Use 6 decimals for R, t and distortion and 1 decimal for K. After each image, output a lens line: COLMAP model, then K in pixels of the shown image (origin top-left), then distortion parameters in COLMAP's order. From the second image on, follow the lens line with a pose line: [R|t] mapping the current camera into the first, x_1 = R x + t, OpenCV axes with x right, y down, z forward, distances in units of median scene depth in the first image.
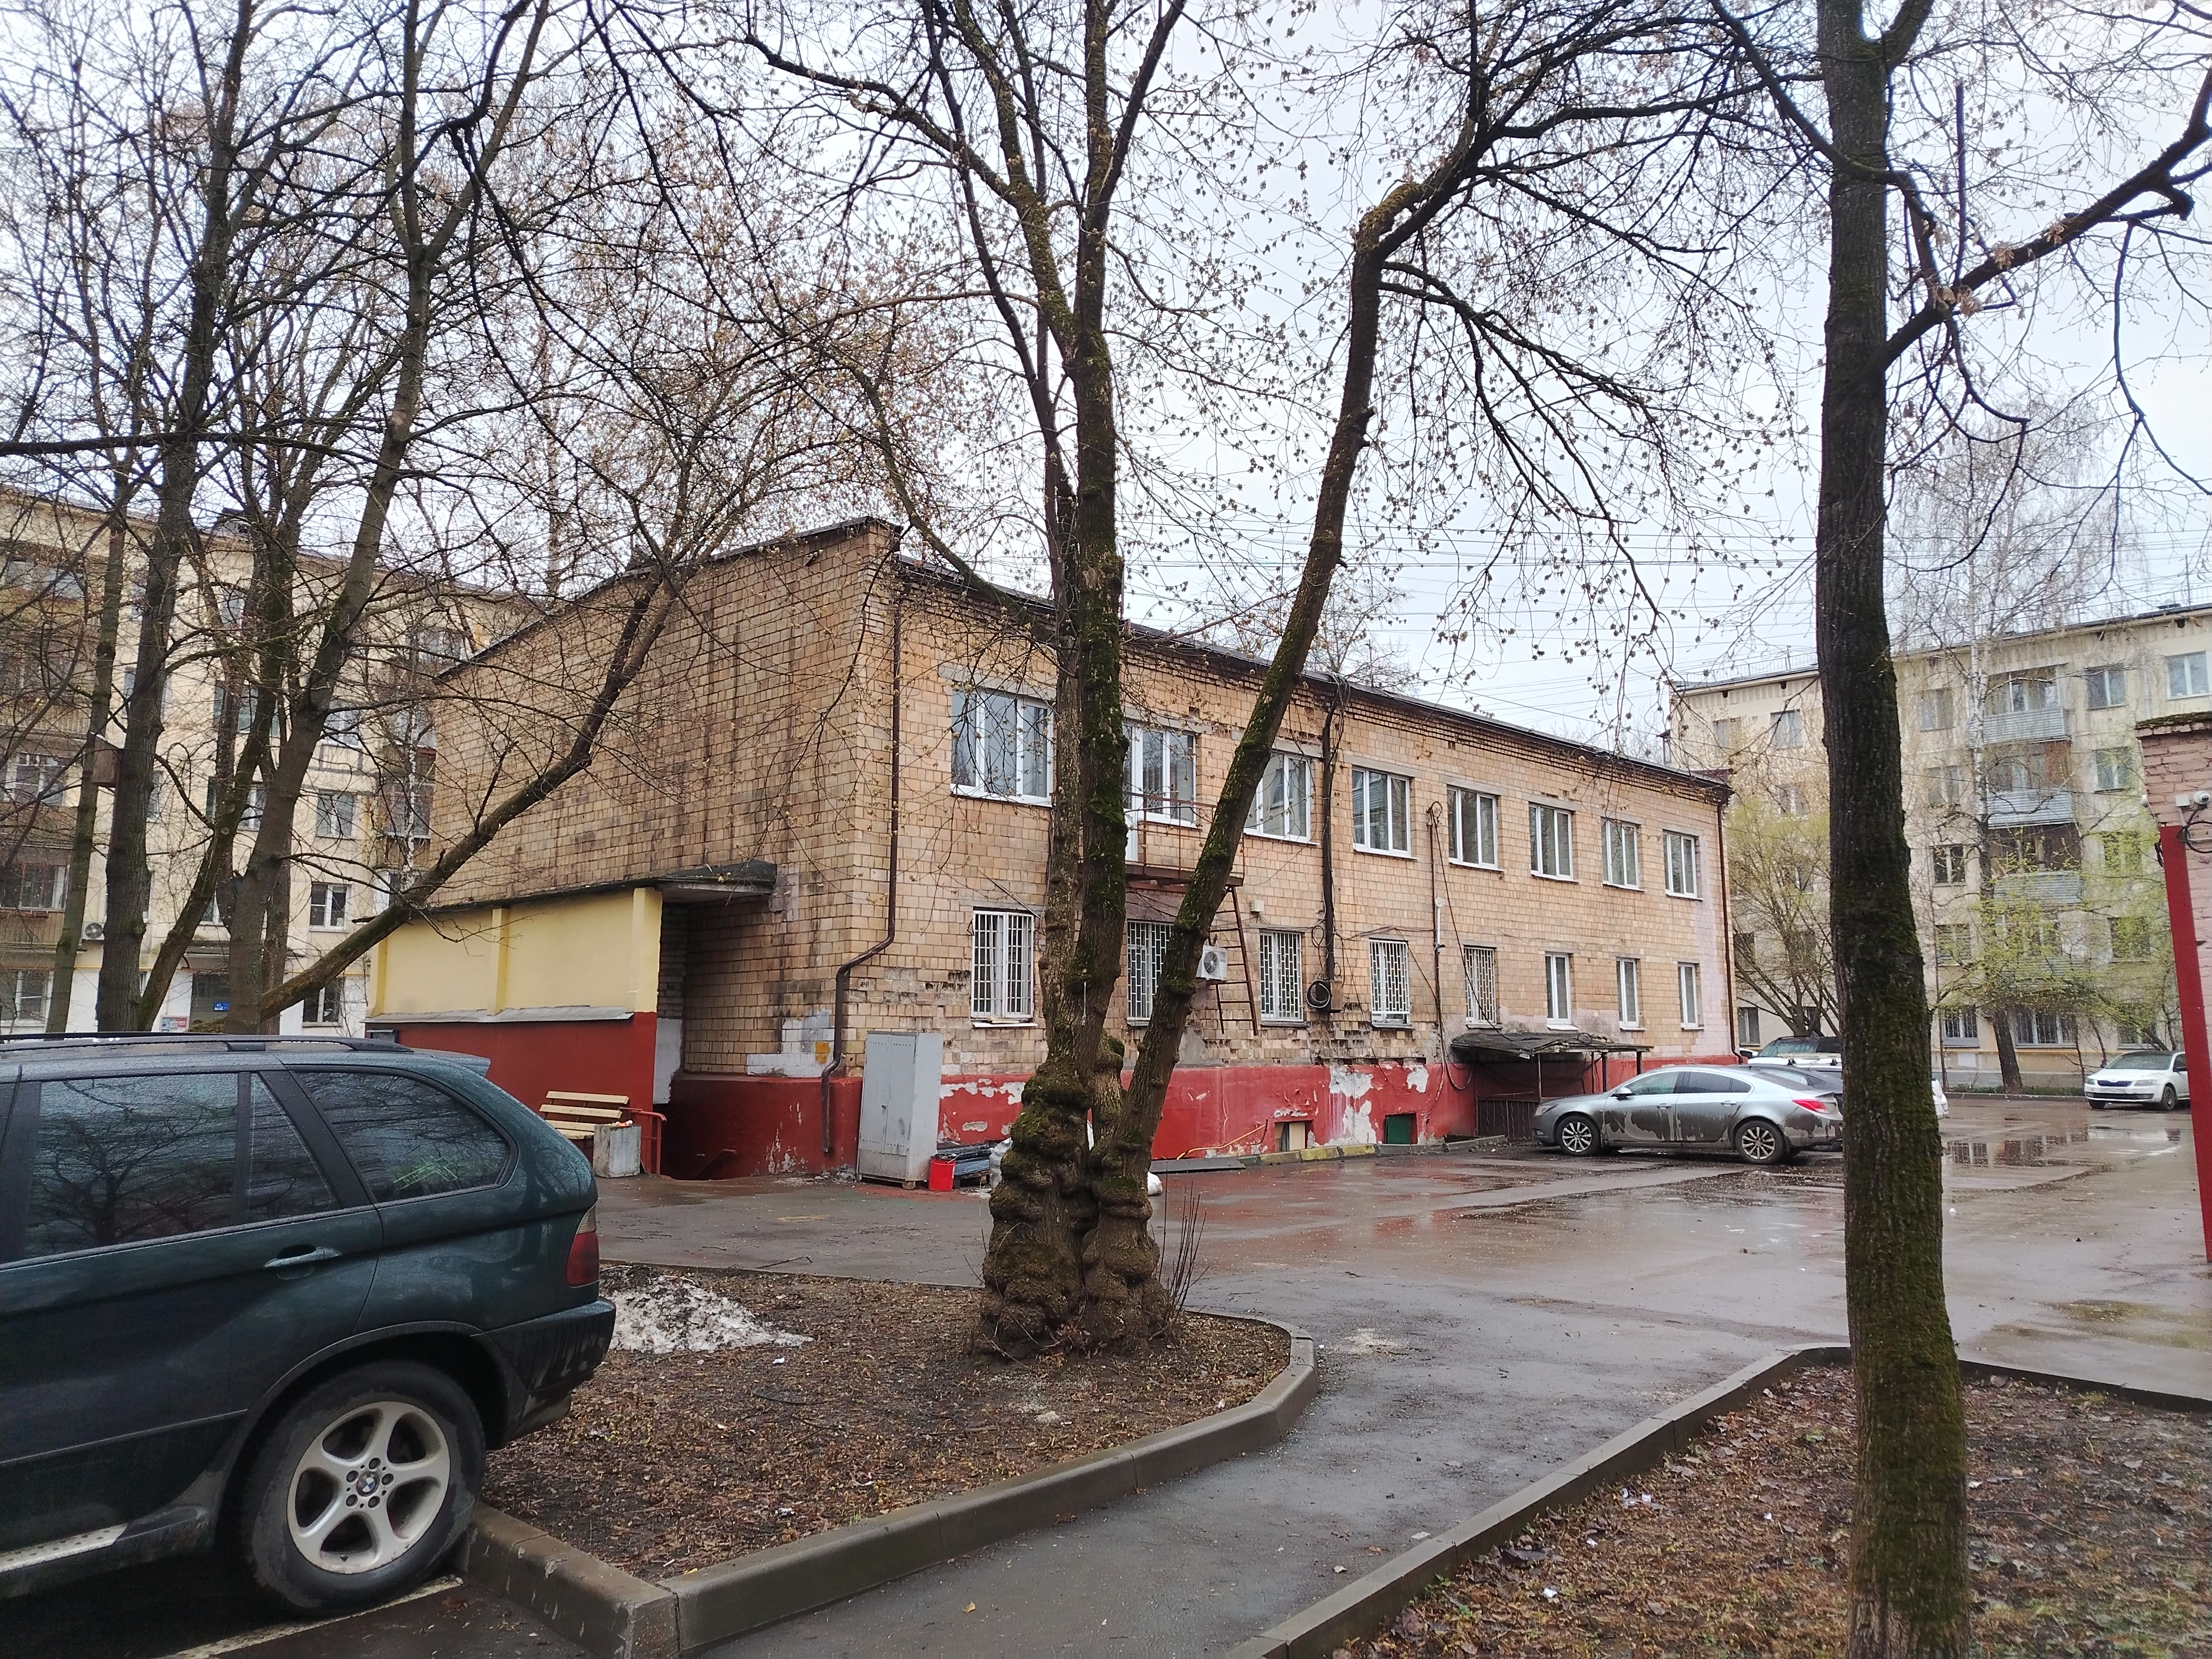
lens RADIAL K [[1512.2, 0, 1106.0], [0, 1512.2, 829.5], [0, 0, 1]] dist [0.036625, 0.001735]
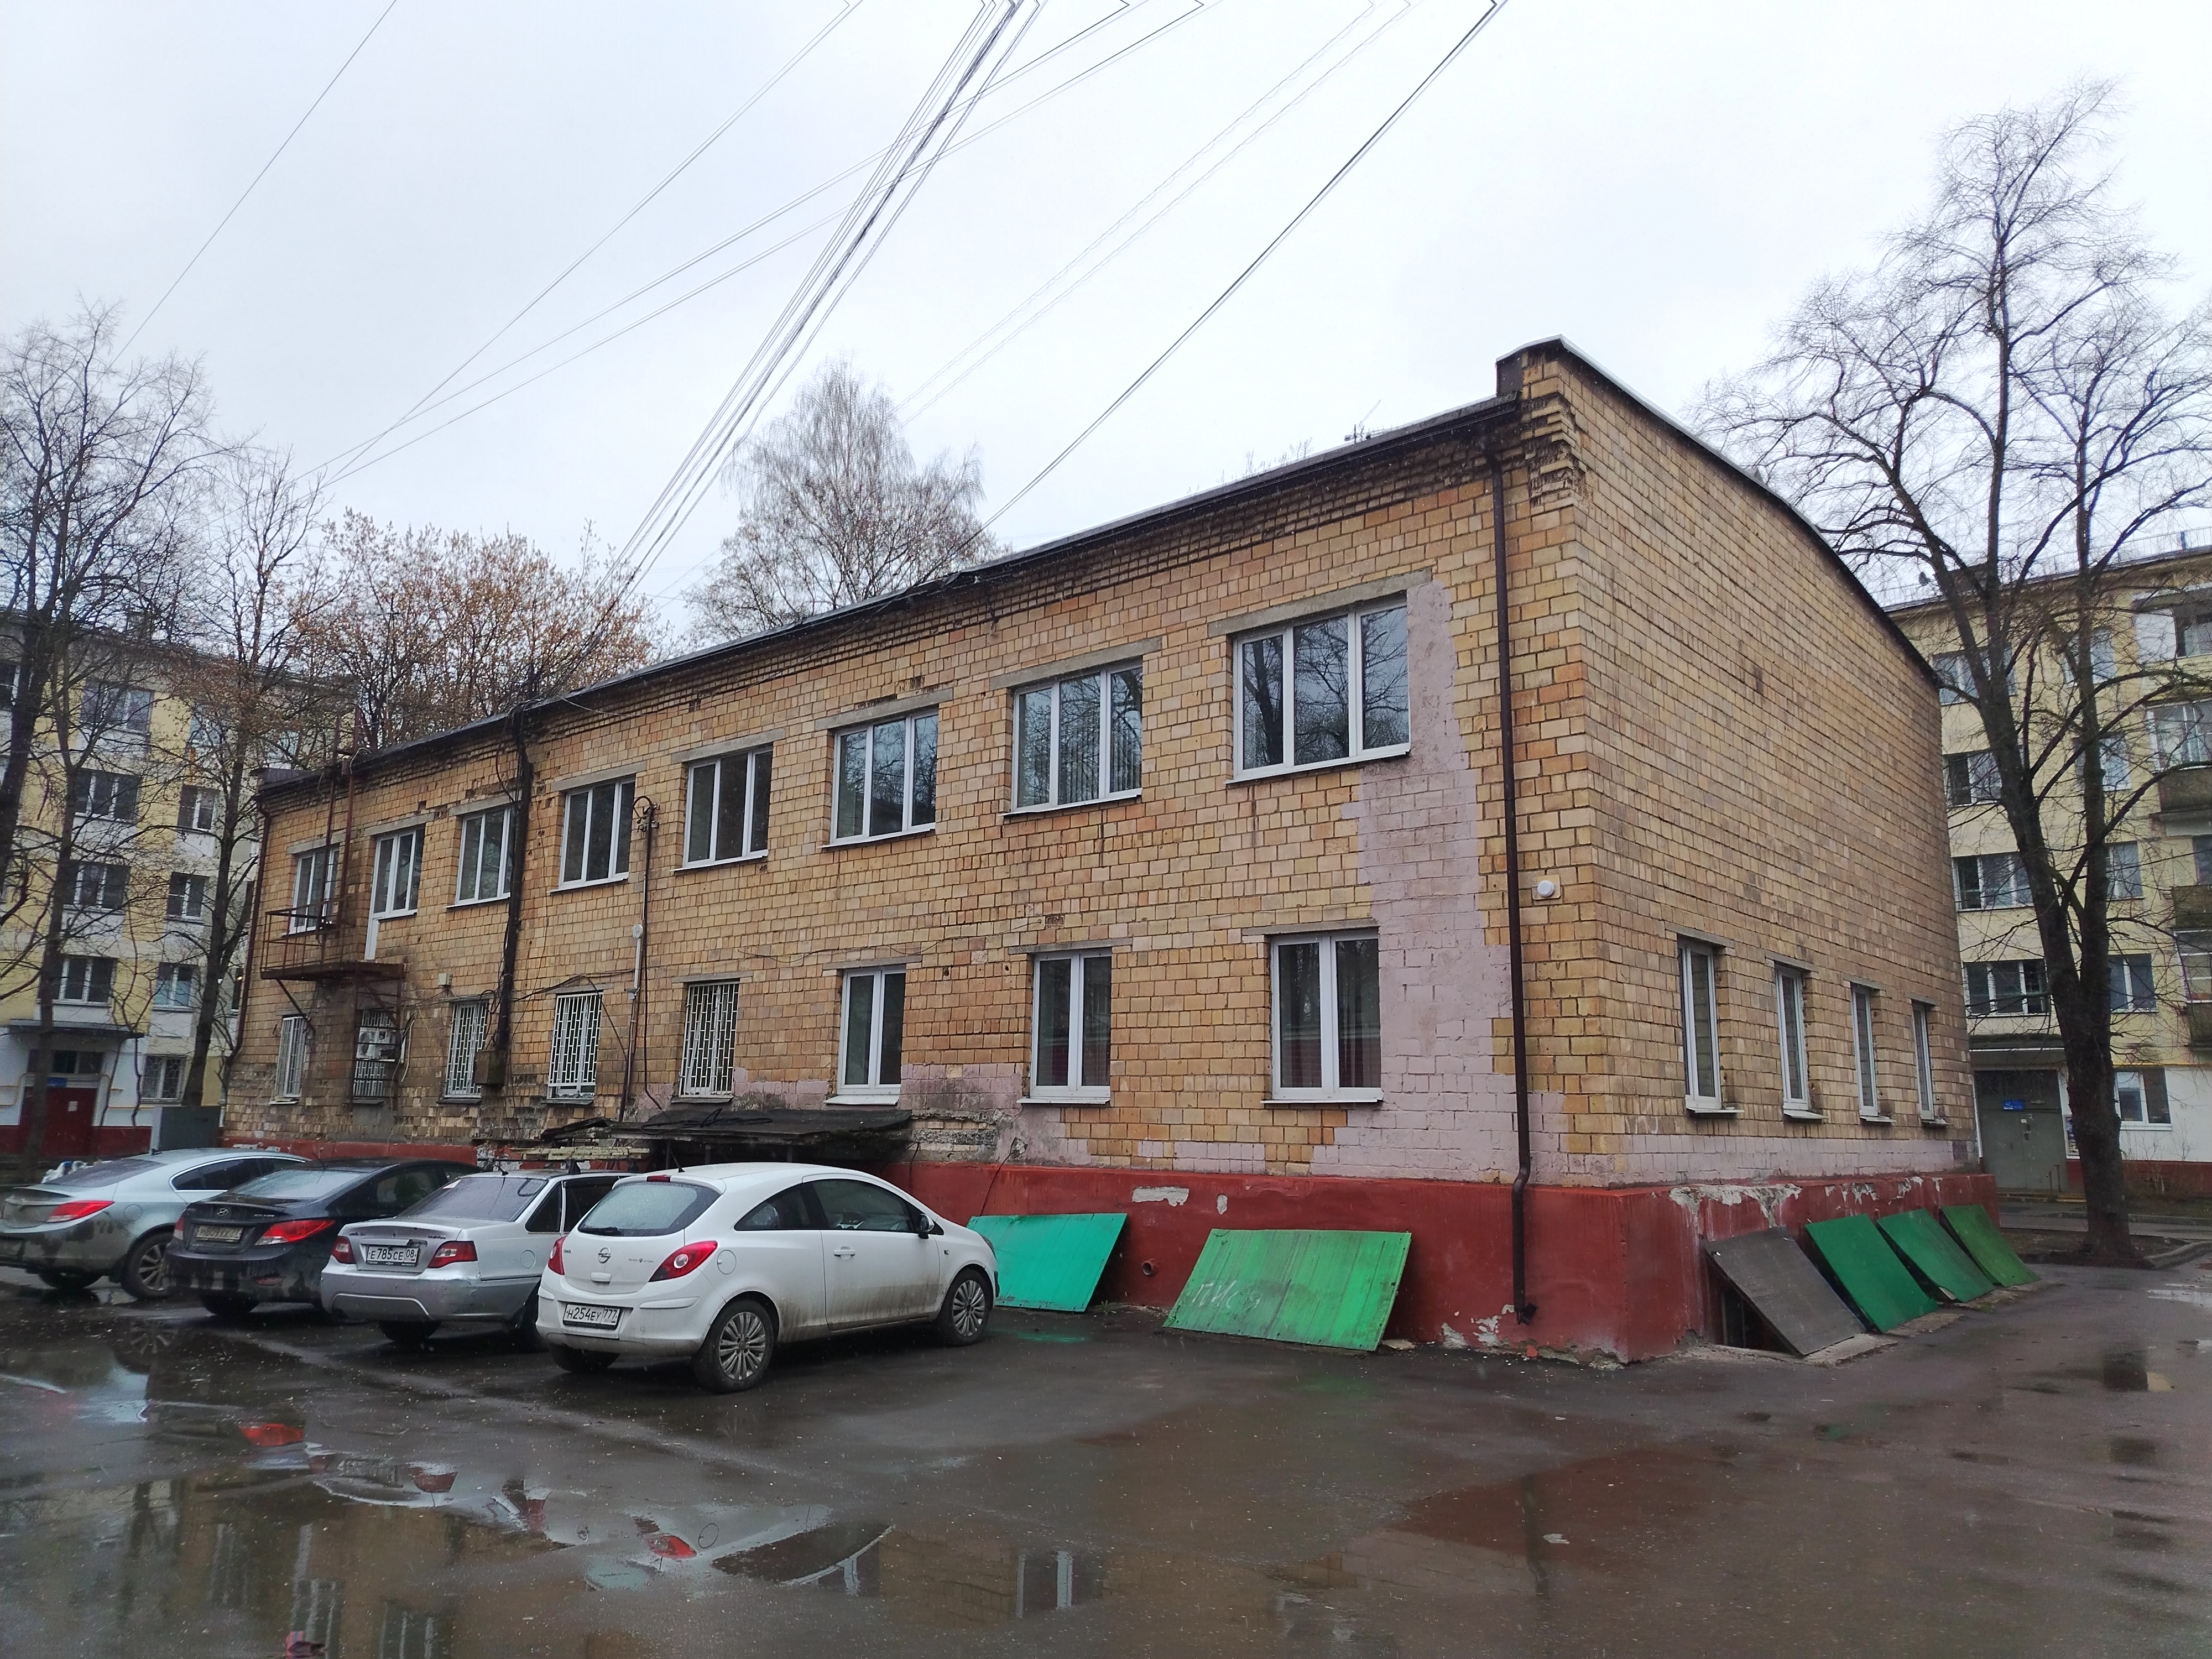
lens RADIAL K [[1512.2, 0, 1106.0], [0, 1512.2, 829.5], [0, 0, 1]] dist [0.036625, 0.001735]
pose [[0.079202, -0.187055, -0.979151, 1.017627], [0.116361, 0.977257, -0.177281, 0.164692], [0.990044, -0.099894, 0.099166, 1.217062]]
